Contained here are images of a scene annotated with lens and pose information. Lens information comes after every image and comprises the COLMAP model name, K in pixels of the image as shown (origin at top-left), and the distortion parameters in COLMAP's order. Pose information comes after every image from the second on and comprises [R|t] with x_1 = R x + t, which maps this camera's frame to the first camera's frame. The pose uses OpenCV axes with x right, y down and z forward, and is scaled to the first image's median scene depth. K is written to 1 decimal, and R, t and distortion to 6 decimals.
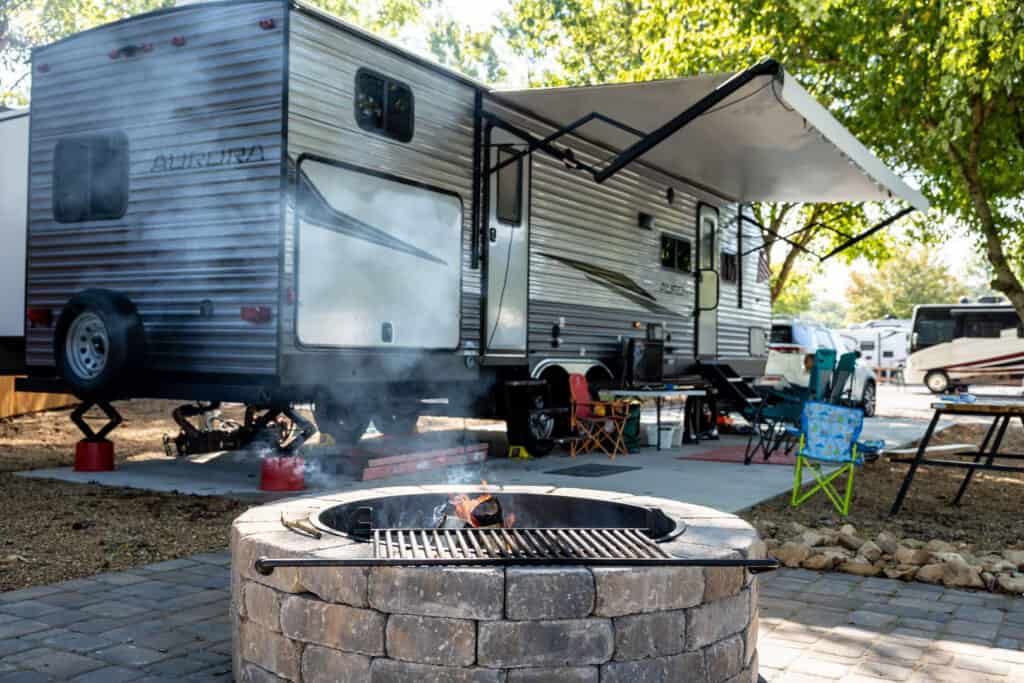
lens RADIAL K [[1013.4, 0, 512.0], [0, 1013.4, 341.5], [0, 0, 1]] dist [-0.006010, -0.010208]
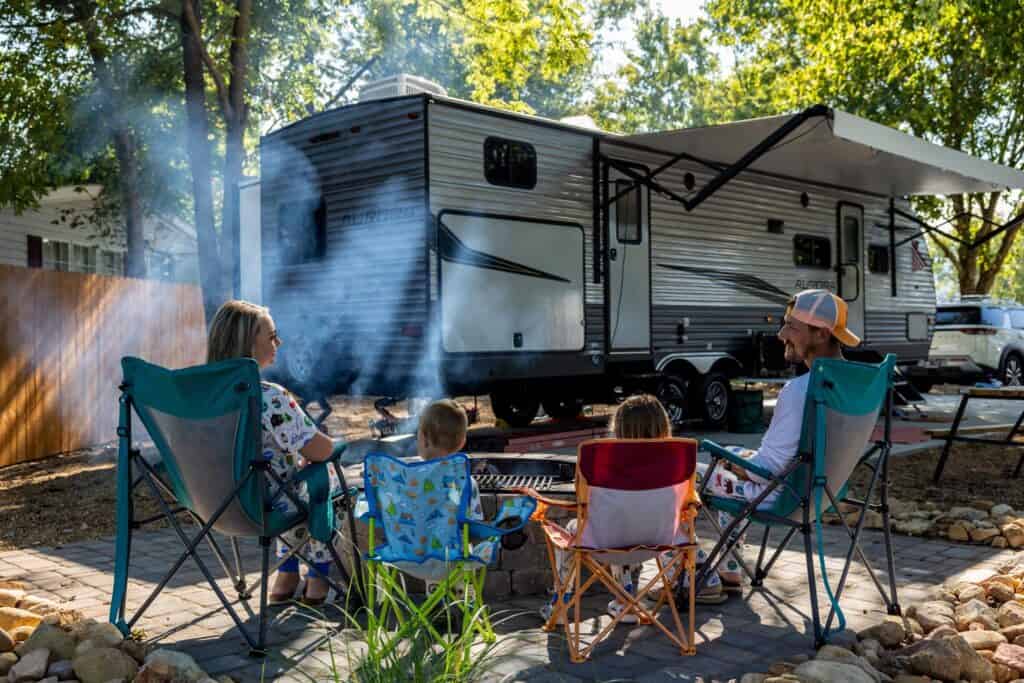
lens RADIAL K [[1013.4, 0, 512.0], [0, 1013.4, 341.5], [0, 0, 1]] dist [-0.006010, -0.010208]
pose [[0.970055, -0.027851, -0.241281, 0.142761], [0.031979, 0.999401, 0.013210, -0.019254], [0.240769, -0.020531, 0.970365, -0.196637]]
